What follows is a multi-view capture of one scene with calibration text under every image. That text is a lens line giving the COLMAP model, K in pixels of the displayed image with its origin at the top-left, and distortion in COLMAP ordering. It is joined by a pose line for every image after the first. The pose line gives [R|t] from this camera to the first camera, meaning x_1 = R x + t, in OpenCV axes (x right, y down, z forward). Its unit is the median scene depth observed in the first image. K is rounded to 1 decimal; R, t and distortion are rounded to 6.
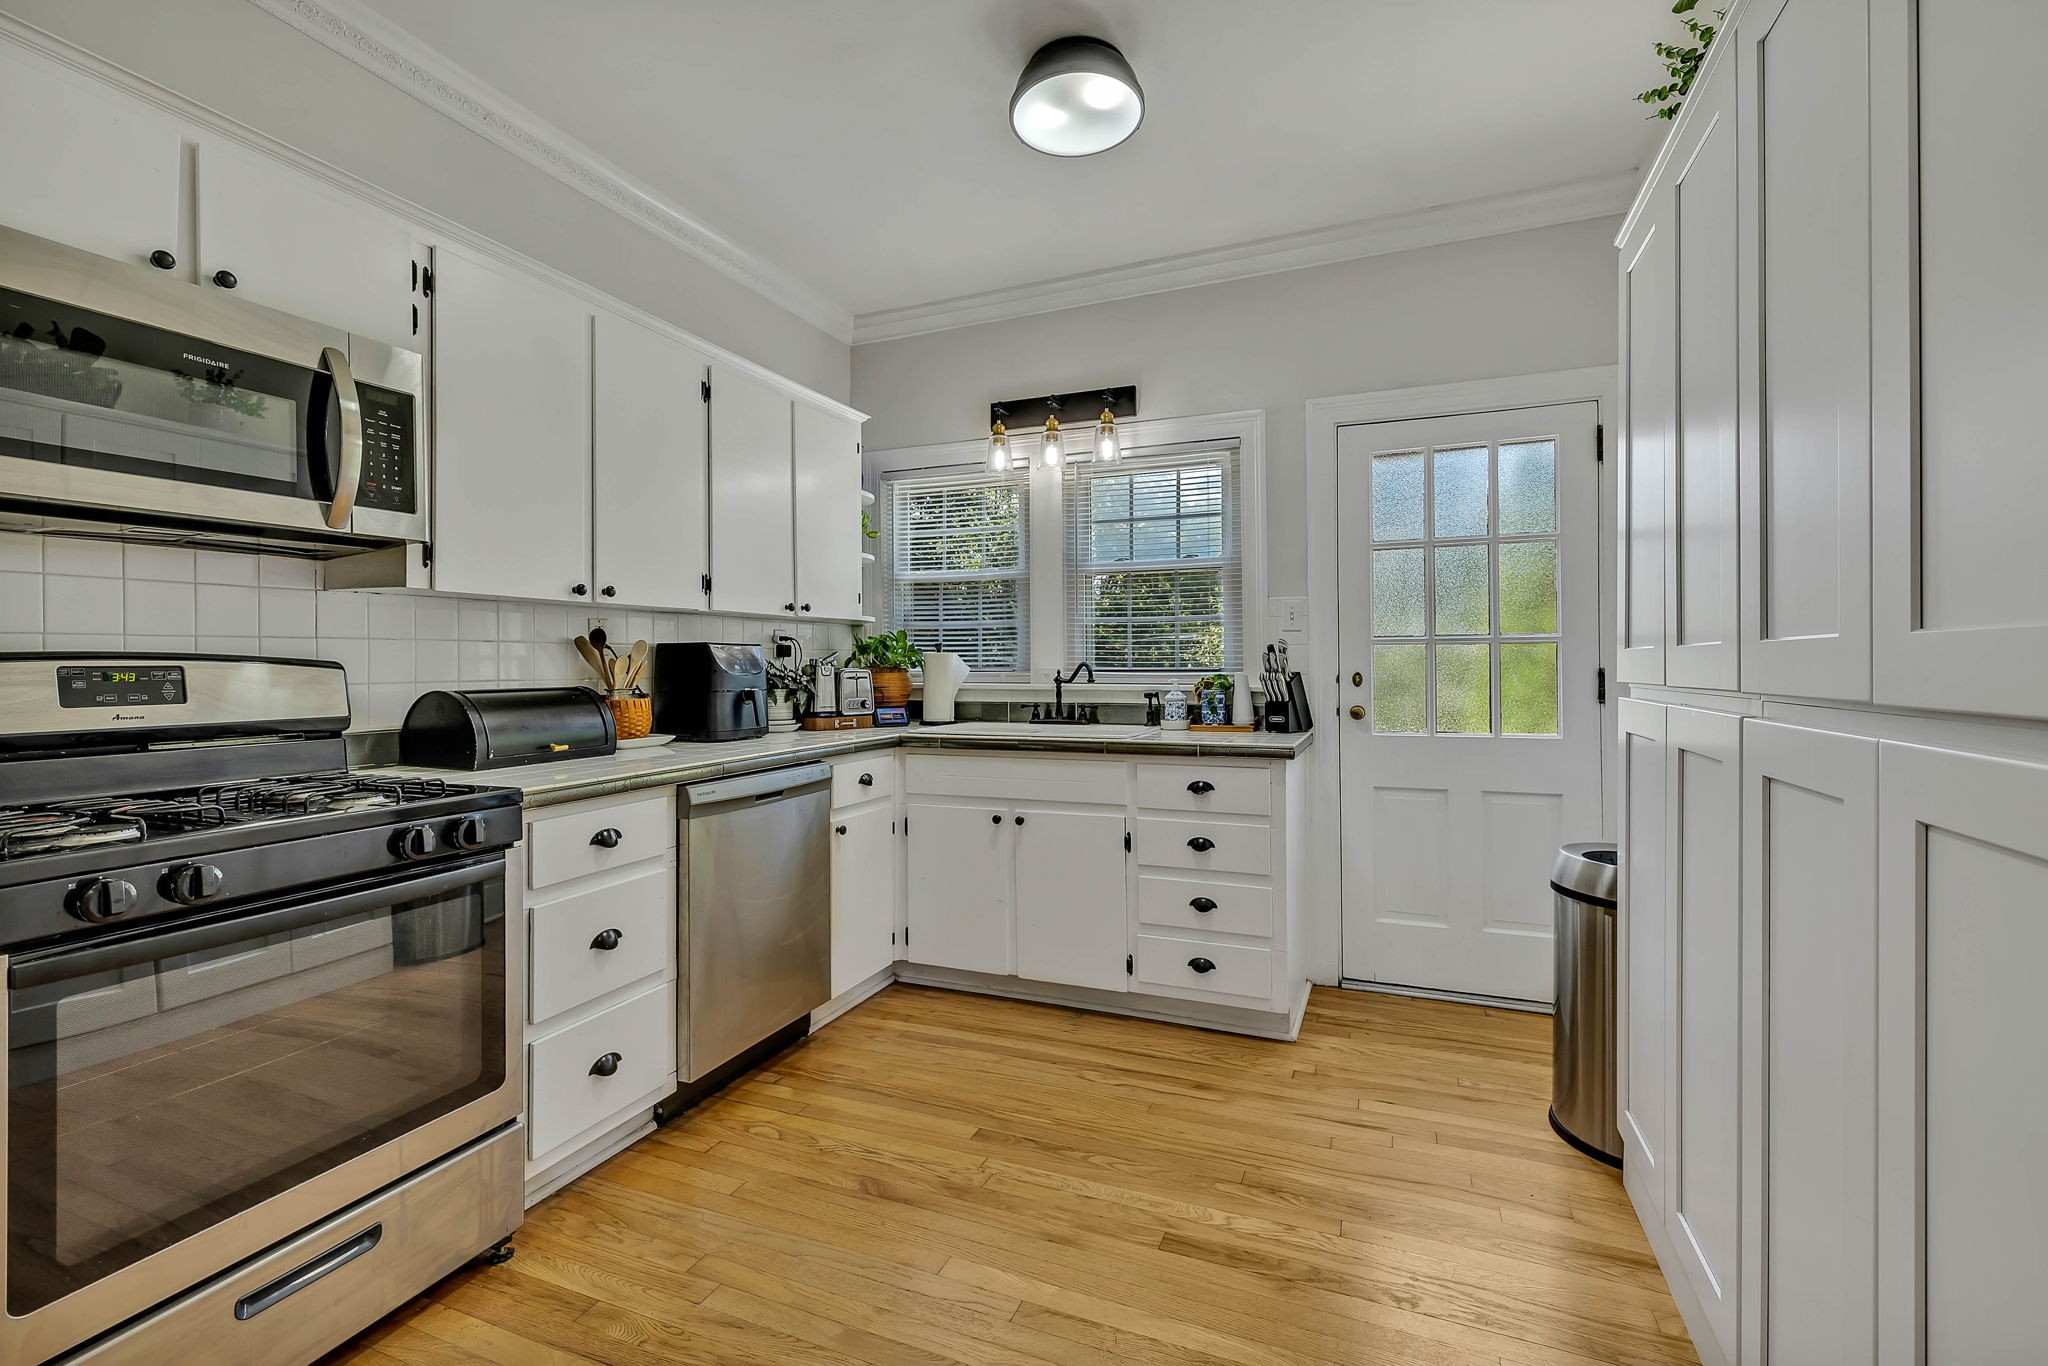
lens RADIAL K [[889.4, 0, 1028.9], [0, 889.4, 669.9], [0, 0, 1]] dist [0.000457, -0.000176]
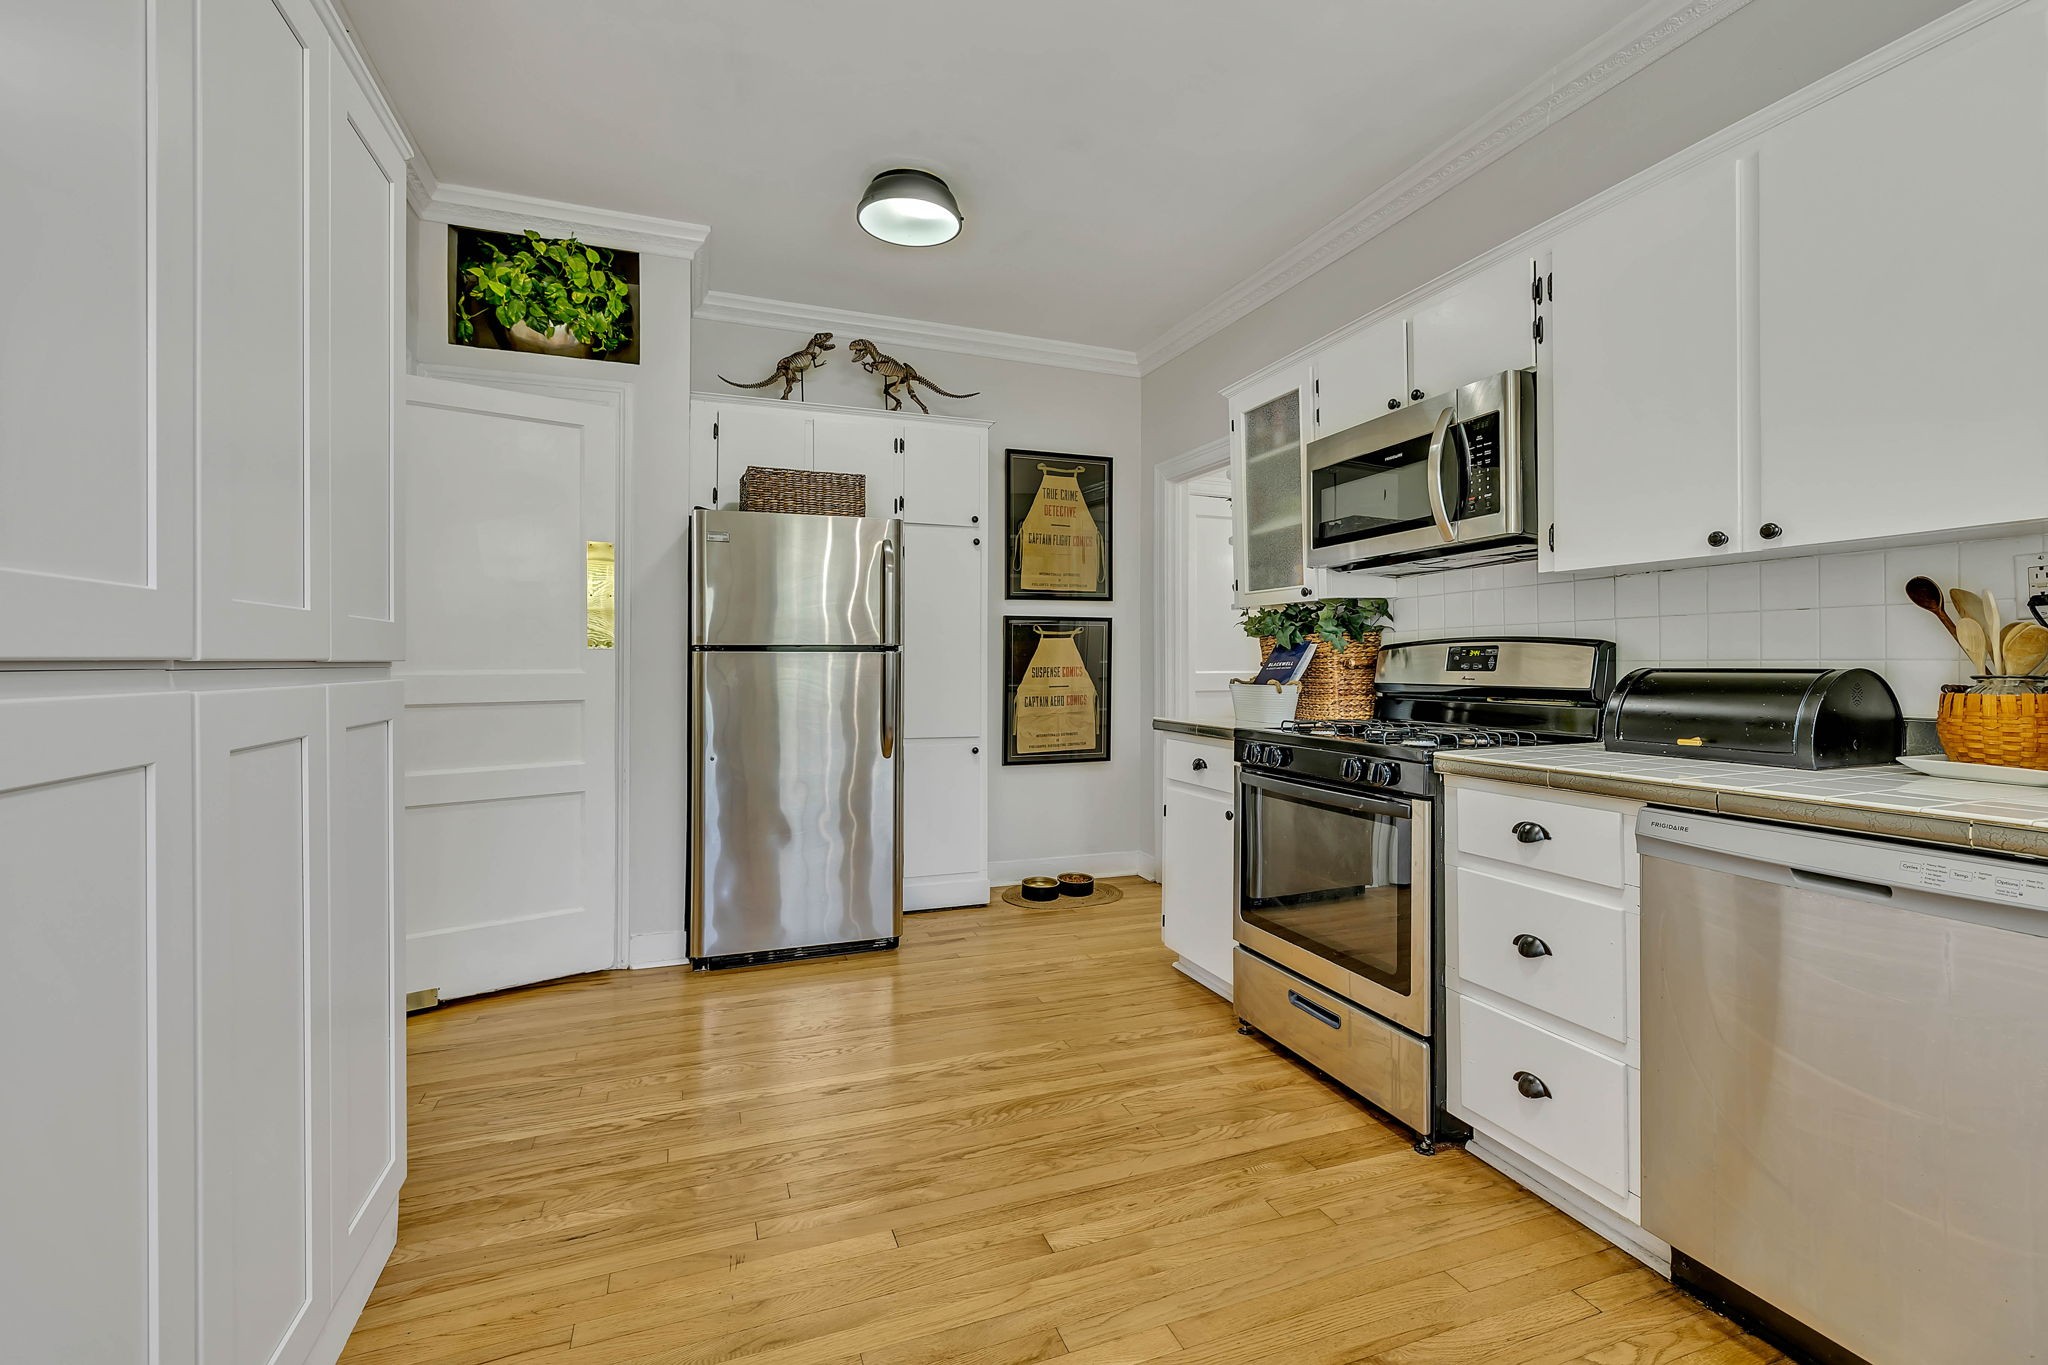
lens RADIAL K [[889.4, 0, 1030.4], [0, 889.4, 669.3], [0, 0, 1]] dist [0.000457, -0.000176]
pose [[-0.733966, 0.009102, -0.679125, 0.558090], [0.000989, 0.999923, 0.012333, 0.014853], [0.679185, 0.008380, -0.733919, 1.464148]]
